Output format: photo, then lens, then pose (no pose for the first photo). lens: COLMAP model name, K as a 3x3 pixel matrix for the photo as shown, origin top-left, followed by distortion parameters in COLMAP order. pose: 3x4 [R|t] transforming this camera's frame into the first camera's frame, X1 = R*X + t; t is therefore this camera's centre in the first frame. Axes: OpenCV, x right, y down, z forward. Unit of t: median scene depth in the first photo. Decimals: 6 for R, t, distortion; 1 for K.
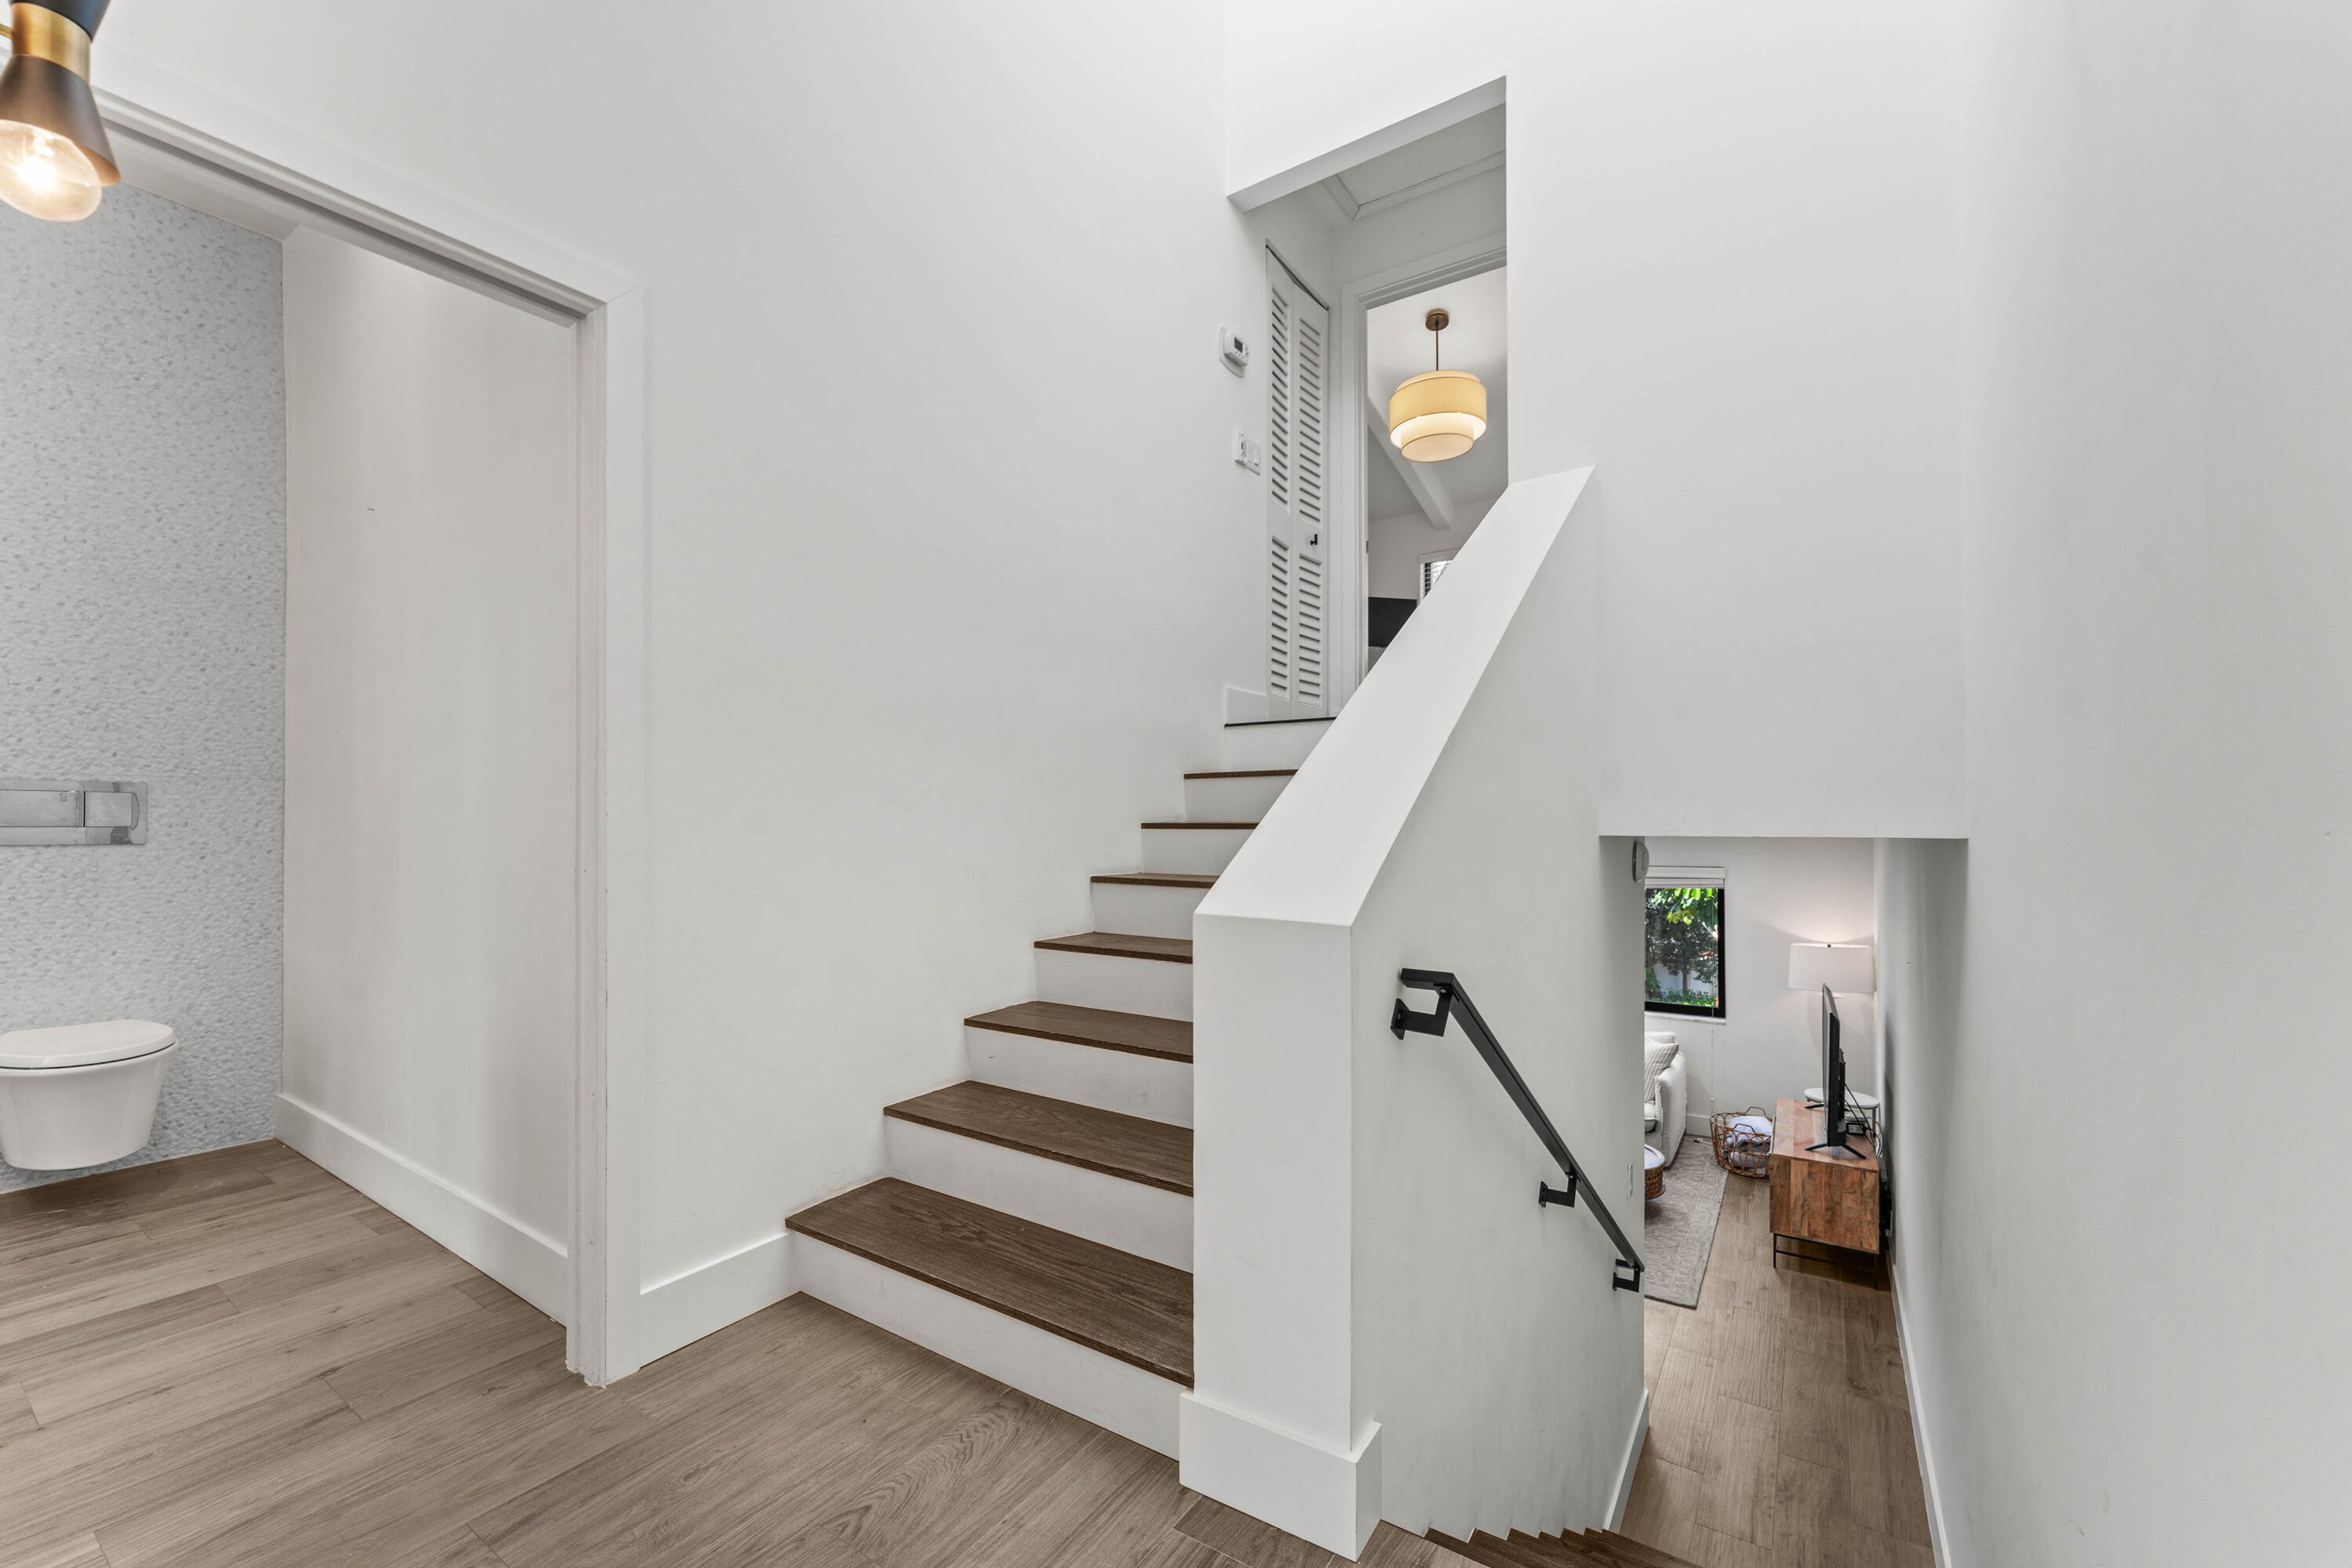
lens RADIAL K [[957.1, 0, 1180.2], [0, 957.1, 826.6], [0, 0, 1]] dist [-0.000762, 0.000331]
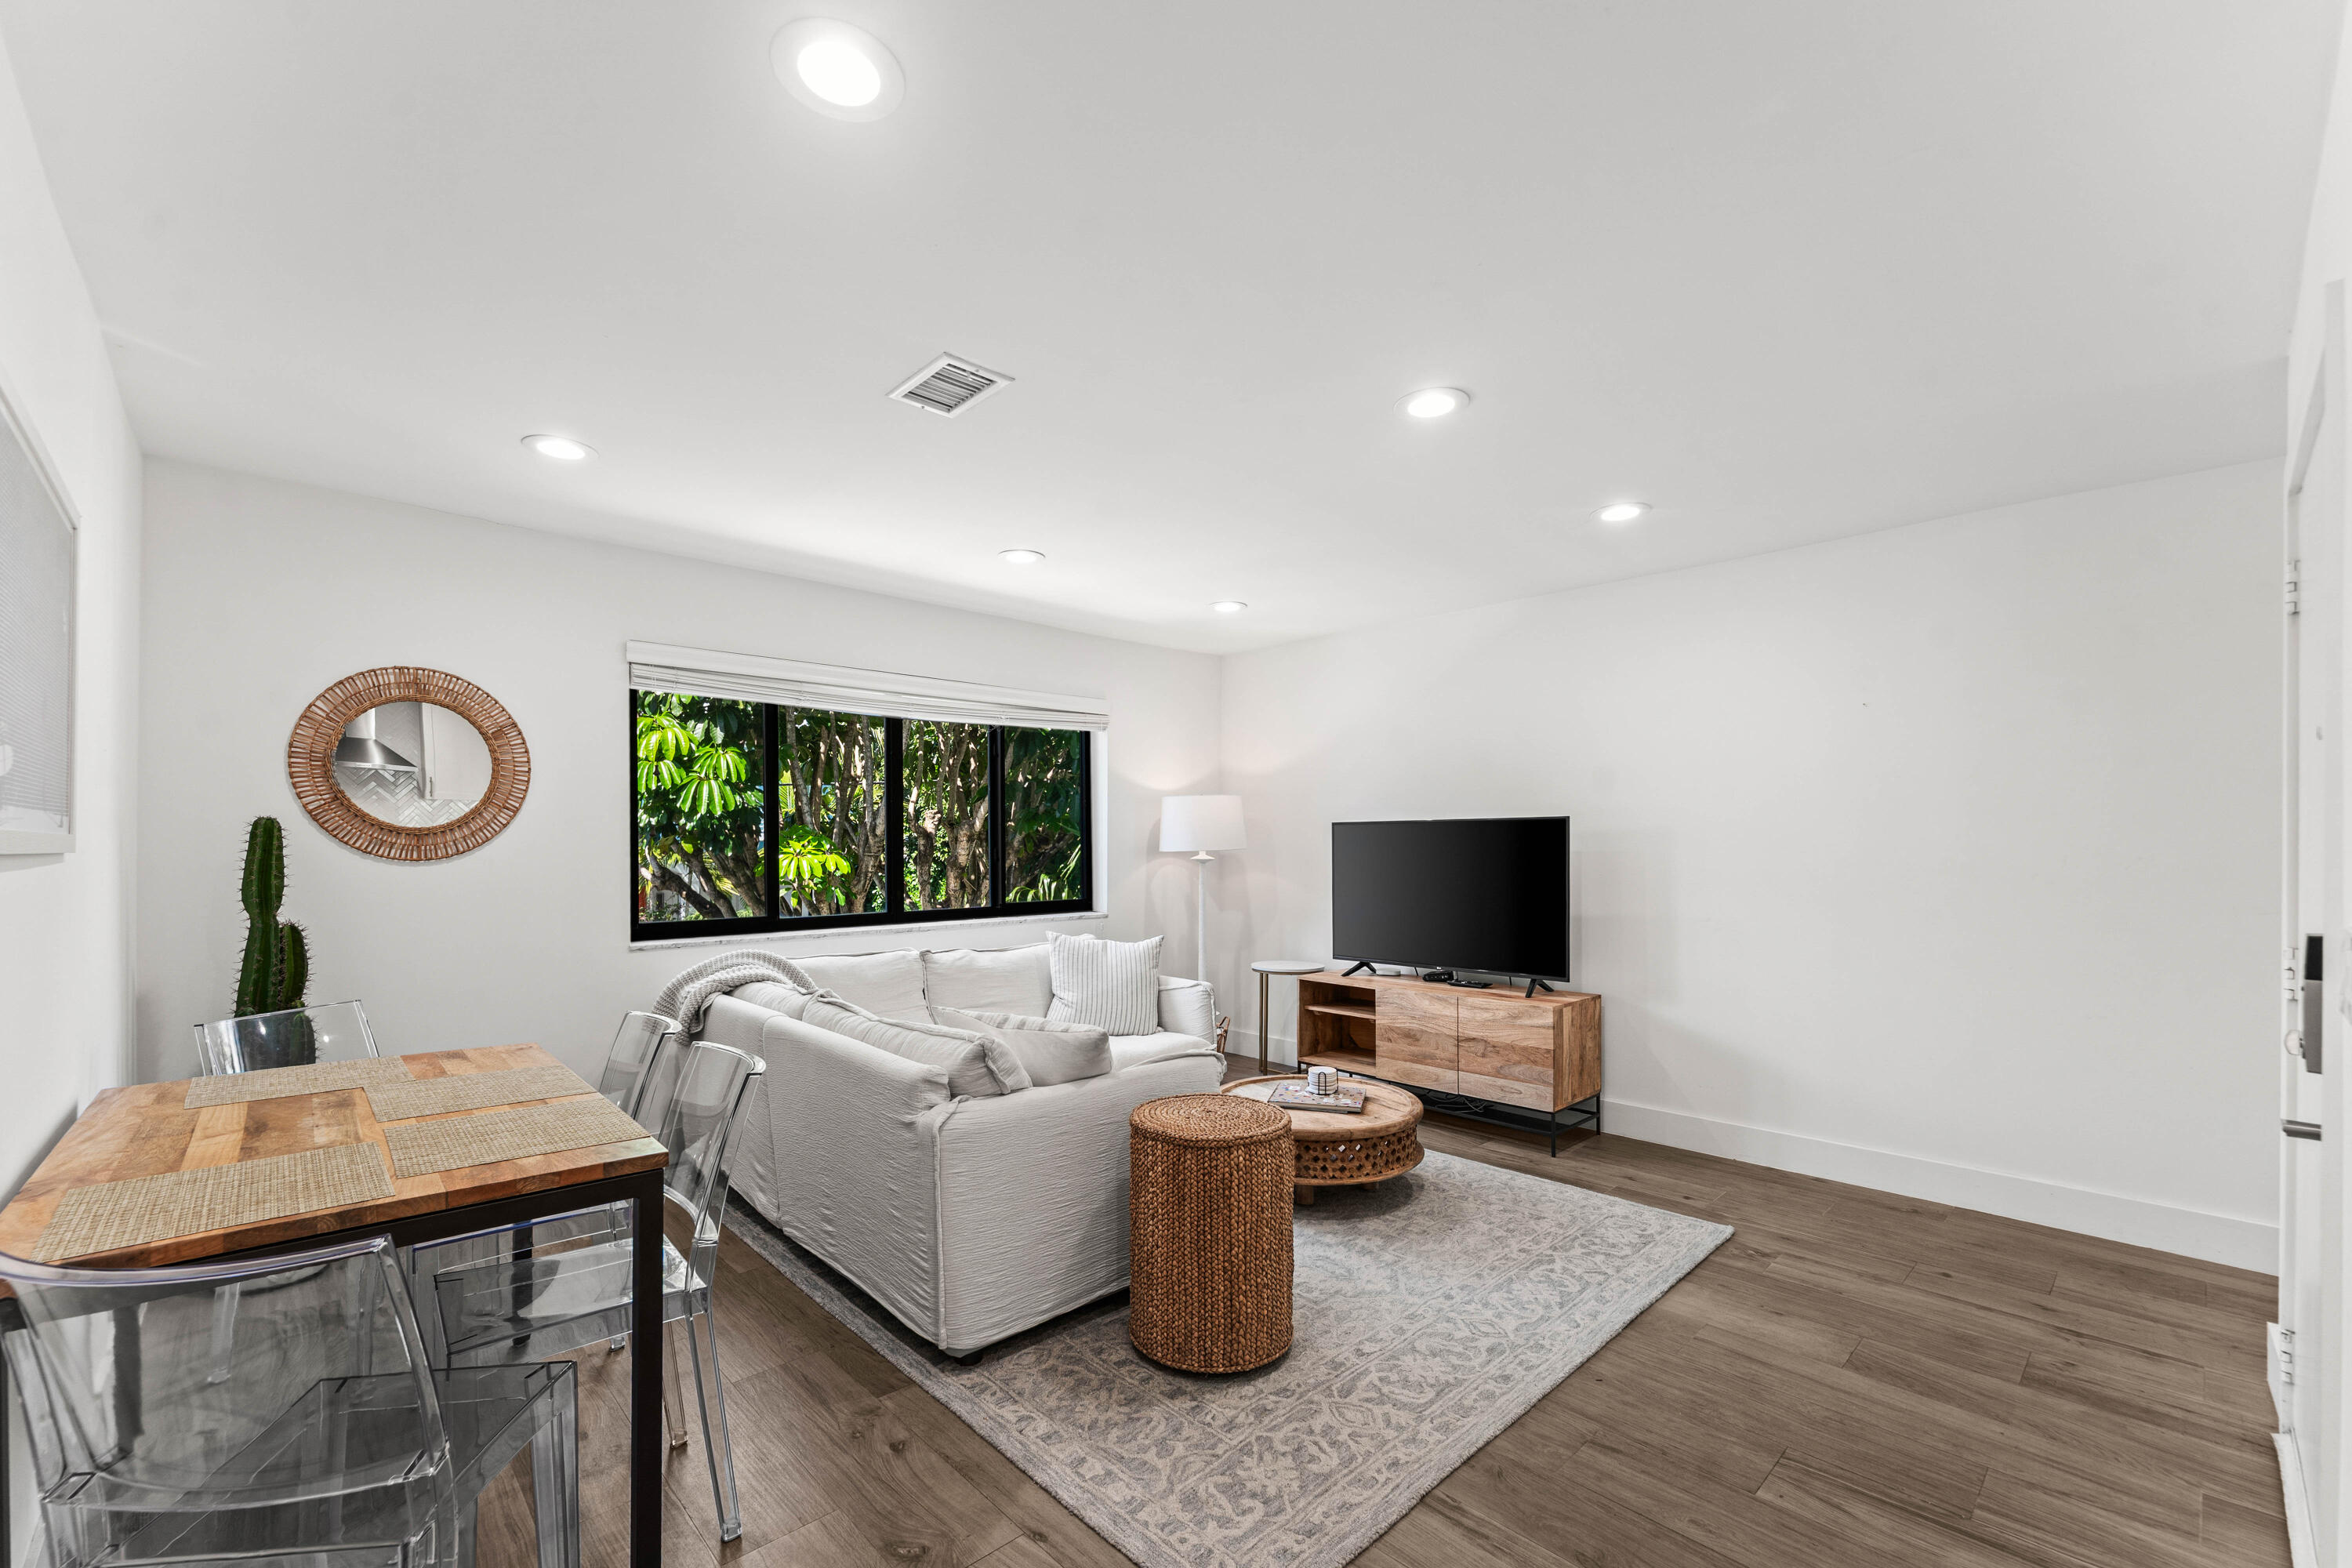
lens RADIAL K [[957.1, 0, 1140.7], [0, 957.1, 845.5], [0, 0, 1]] dist [-0.000762, 0.000331]
pose [[0.247179, -0.004373, 0.968960, -0.173143], [-0.000687, 0.999989, 0.004689, 0.191596], [-0.968970, -0.001824, 0.247173, 1.026925]]
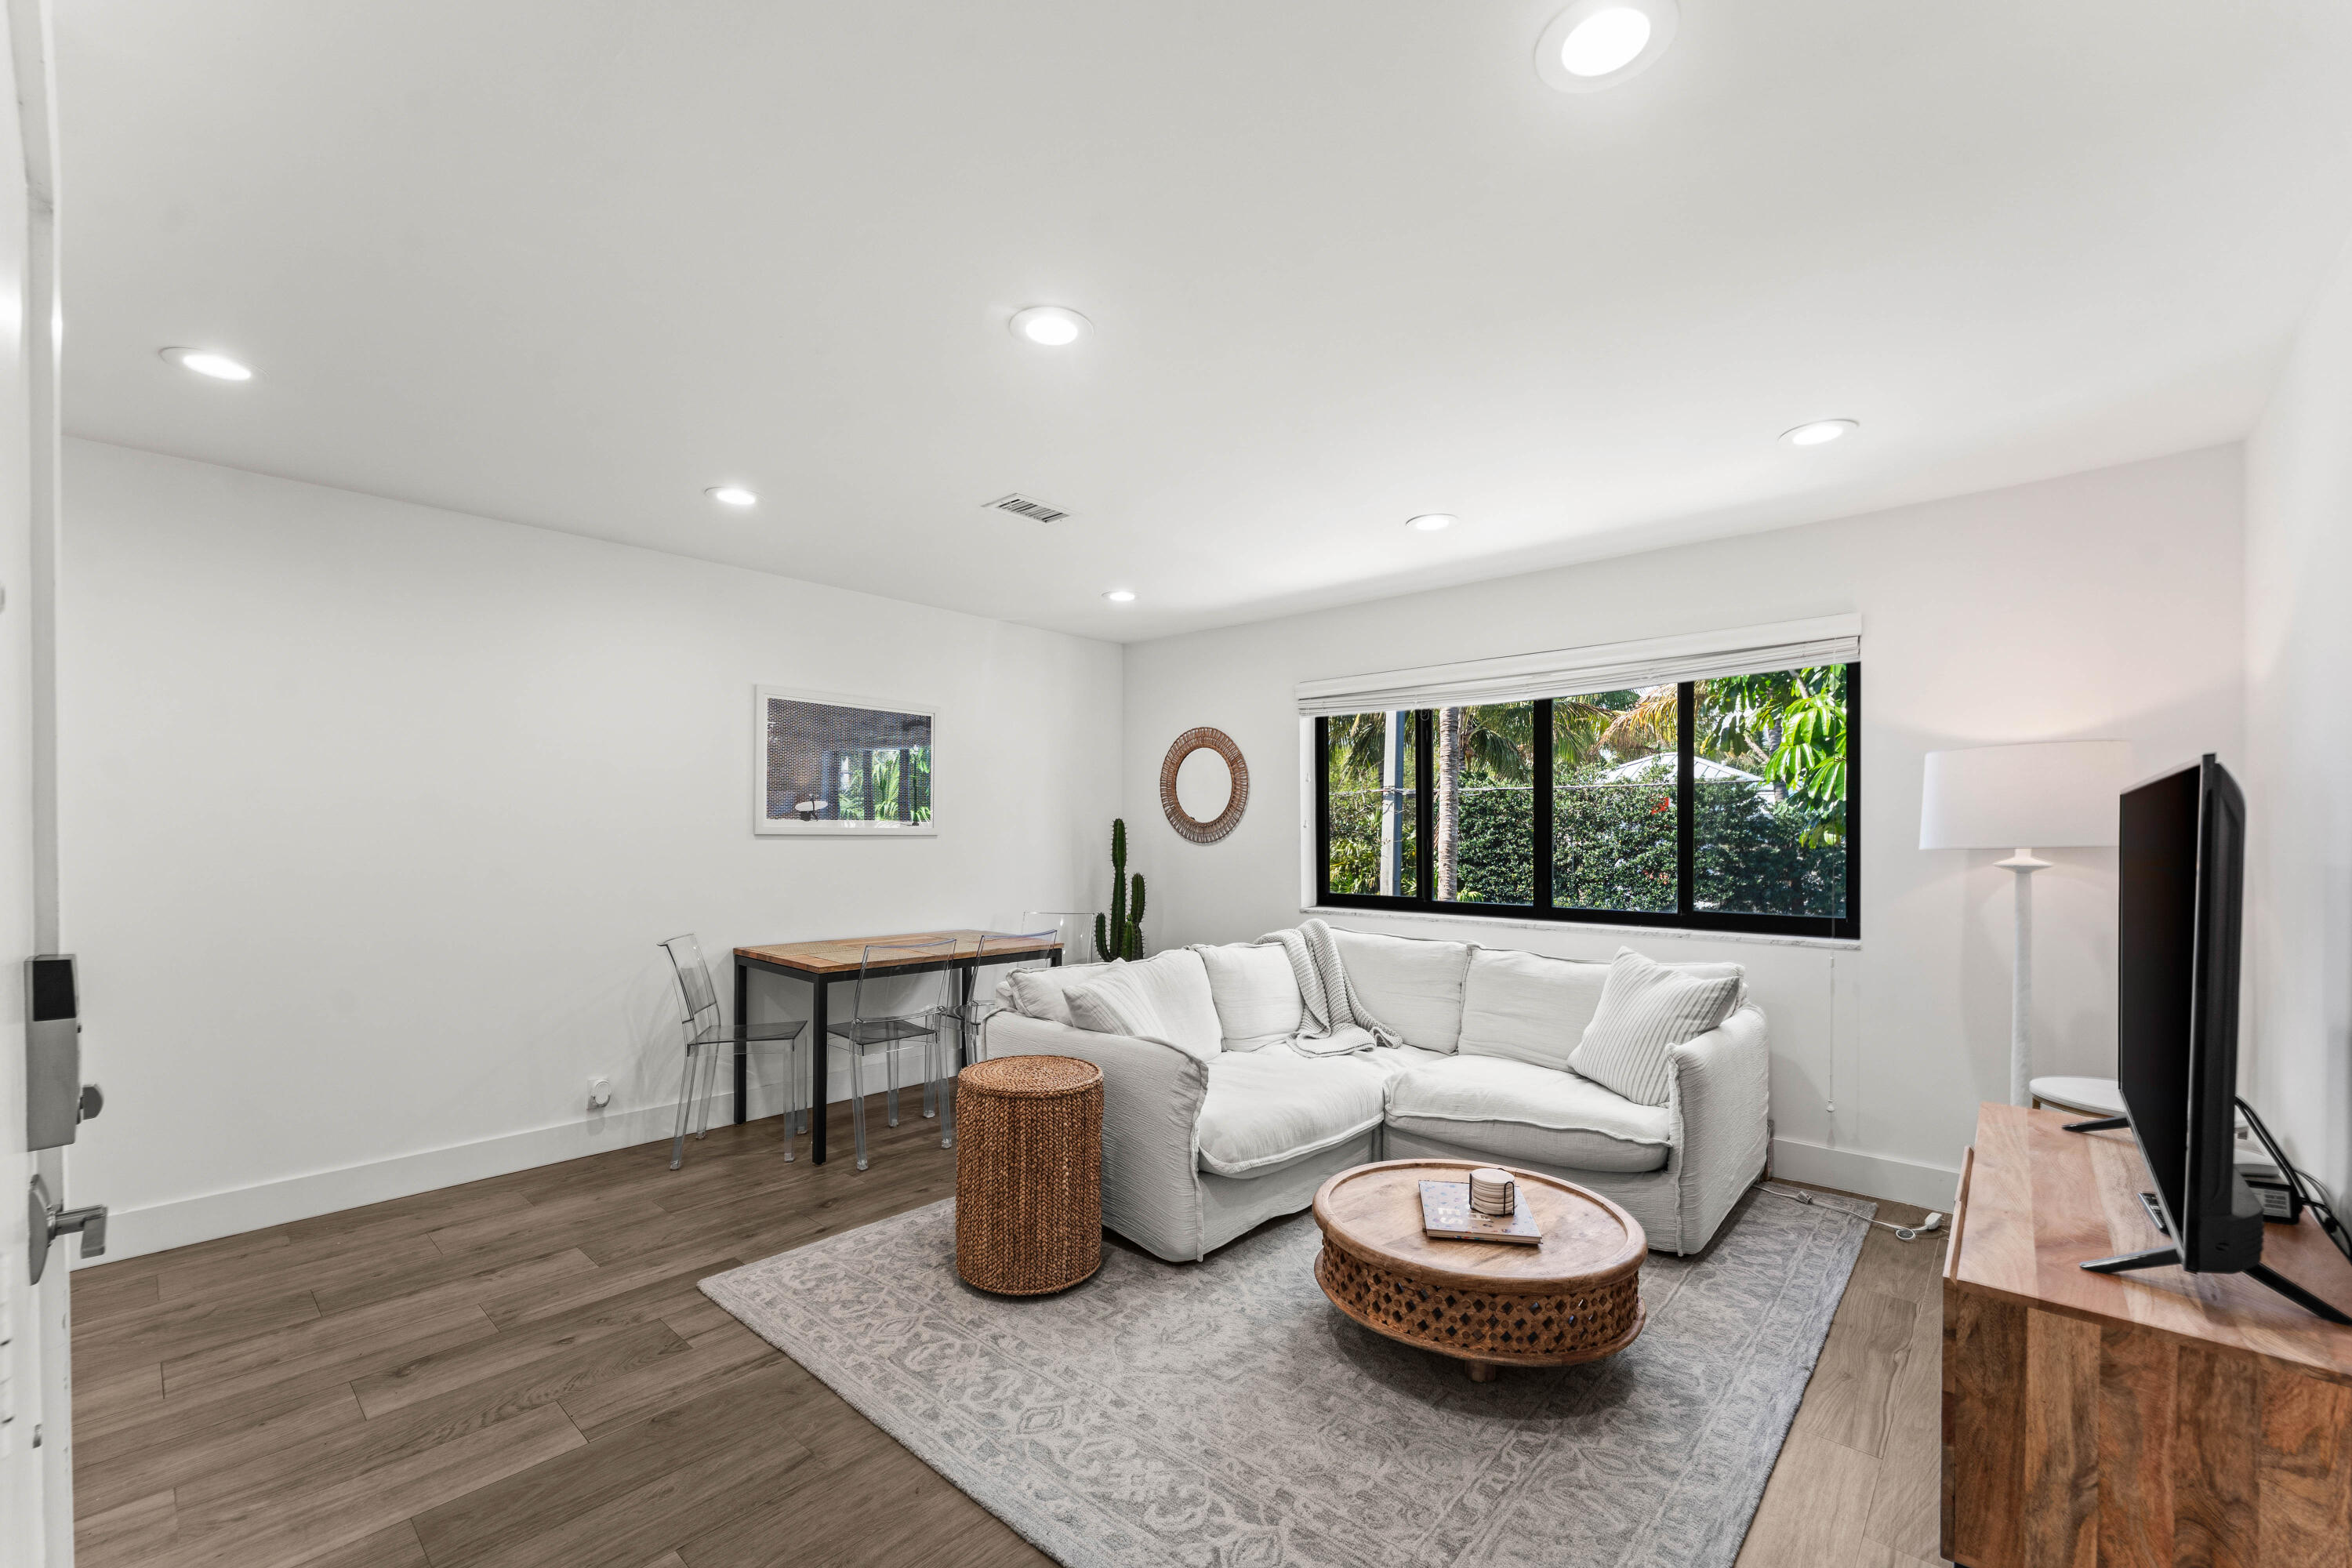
lens RADIAL K [[957.1, 0, 1178.0], [0, 957.1, 836.9], [0, 0, 1]] dist [-0.000762, 0.000331]
pose [[0.989738, 0.001952, -0.142881, 0.395949], [-0.001056, 0.999979, 0.006346, 0.192320], [0.142890, -0.006130, 0.989720, 0.630432]]
